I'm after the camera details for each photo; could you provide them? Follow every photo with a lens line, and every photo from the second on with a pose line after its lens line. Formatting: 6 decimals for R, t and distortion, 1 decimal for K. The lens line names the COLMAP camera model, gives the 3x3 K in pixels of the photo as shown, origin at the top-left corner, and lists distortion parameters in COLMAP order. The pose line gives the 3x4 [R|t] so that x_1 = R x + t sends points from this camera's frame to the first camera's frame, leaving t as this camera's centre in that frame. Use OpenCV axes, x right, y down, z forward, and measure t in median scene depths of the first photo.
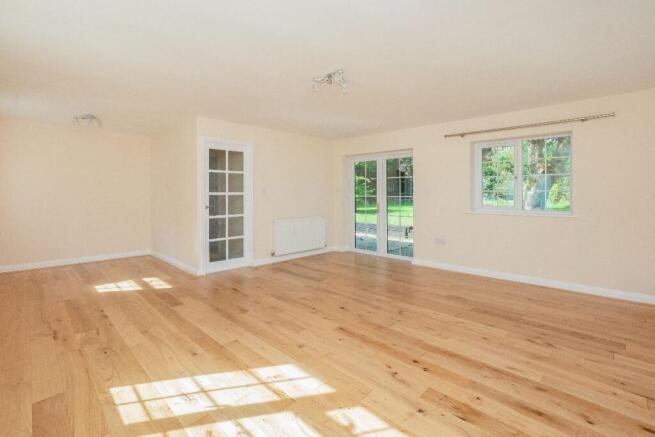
lens RADIAL K [[306.3, 0, 315.3], [0, 306.3, 195.8], [0, 0, 1]] dist [-0.039518, 0.000221]
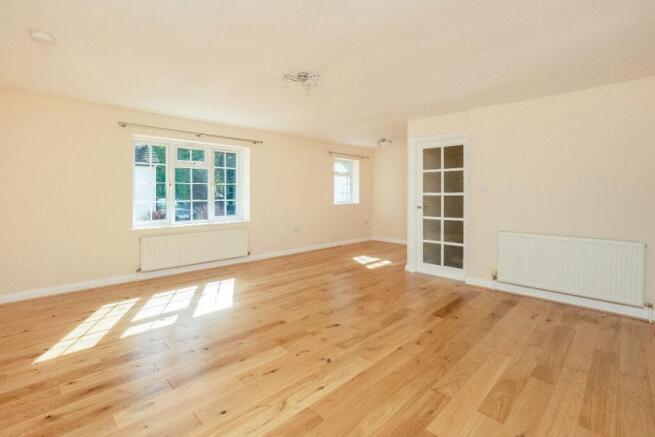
lens RADIAL K [[306.3, 0, 315.3], [0, 306.3, 195.8], [0, 0, 1]] dist [-0.039518, 0.000221]
pose [[0.005659, 0.007686, -0.999954, 0.727752], [-0.012616, 0.999891, 0.007614, -0.004581], [0.999904, 0.012573, 0.005756, 0.710633]]
